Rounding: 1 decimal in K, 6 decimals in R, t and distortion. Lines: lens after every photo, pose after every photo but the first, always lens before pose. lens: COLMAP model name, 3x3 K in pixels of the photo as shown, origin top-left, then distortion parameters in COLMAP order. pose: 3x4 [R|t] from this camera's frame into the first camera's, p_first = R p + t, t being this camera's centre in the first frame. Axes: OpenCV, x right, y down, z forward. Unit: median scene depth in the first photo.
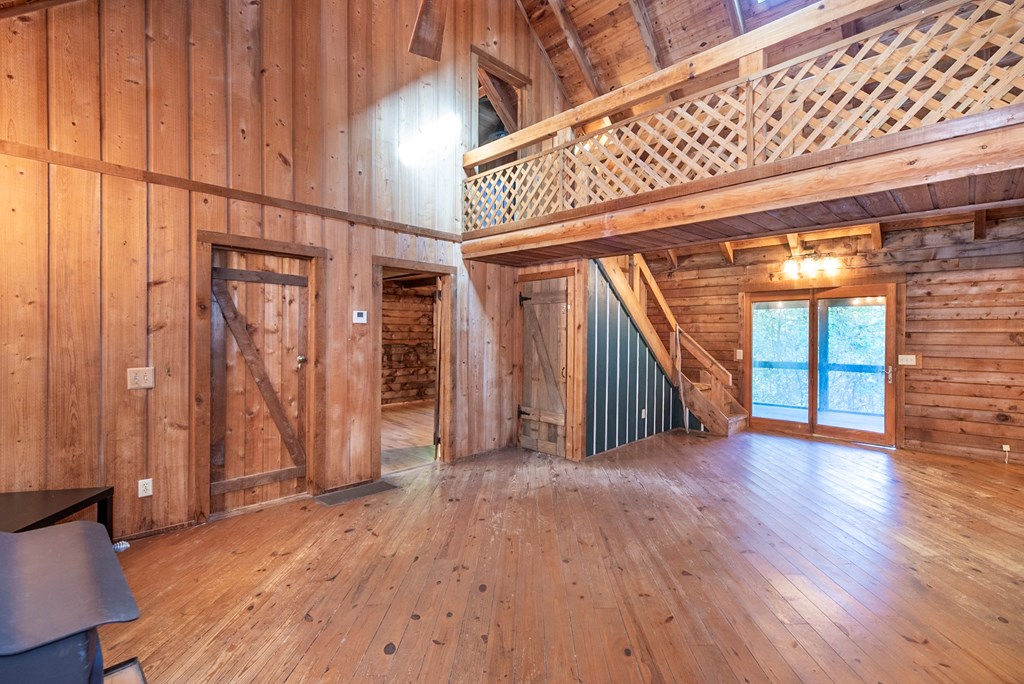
lens RADIAL K [[457.5, 0, 550.7], [0, 457.5, 338.7], [0, 0, 1]] dist [0.011310, -0.000374]
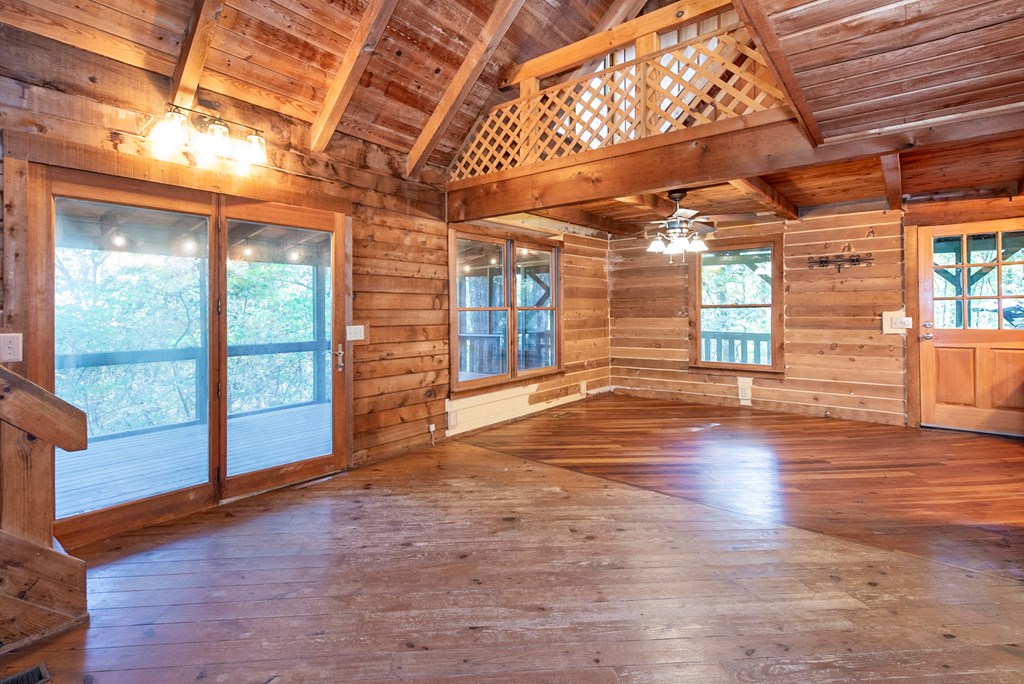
lens RADIAL K [[492.2, 0, 488.1], [0, 492.2, 309.5], [0, 0, 1]] dist [0.010196, -0.000166]
pose [[-0.041566, 0.001101, 0.999135, 0.059227], [0.013916, 0.999903, -0.000523, 0.016497], [-0.999039, 0.013883, -0.041577, 0.872289]]
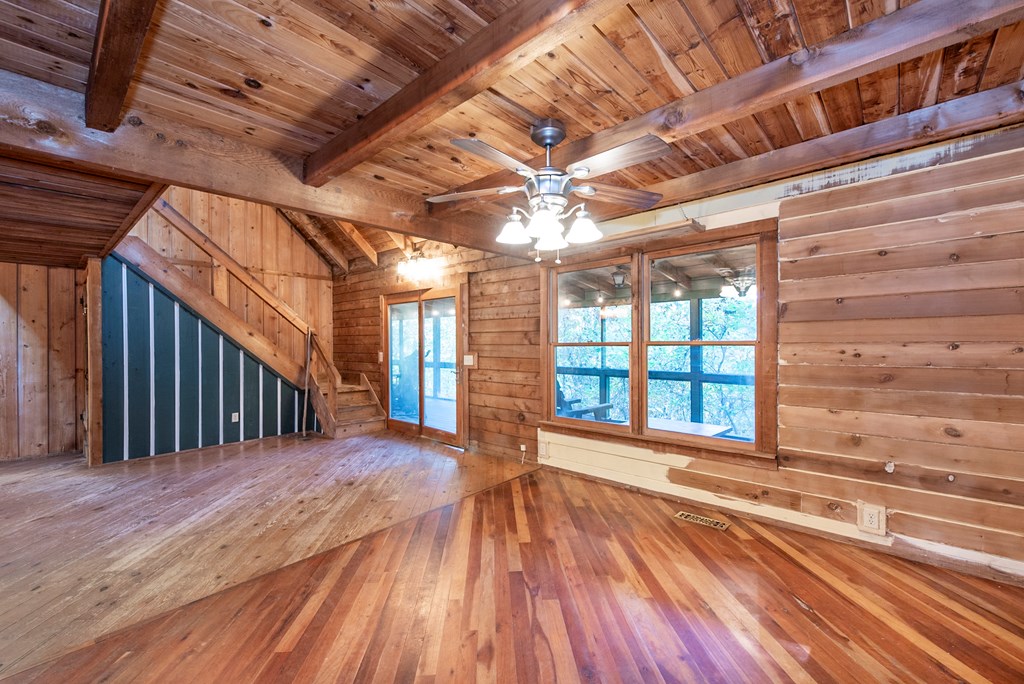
lens RADIAL K [[427.6, 0, 506.6], [0, 427.6, 344.1], [0, 0, 1]] dist [0.009376, -0.000693]
pose [[0.999969, -0.007676, 0.001672, 0.889964], [0.007685, 0.999954, -0.005662, 0.018195], [-0.001629, 0.005675, 0.999983, 0.080804]]
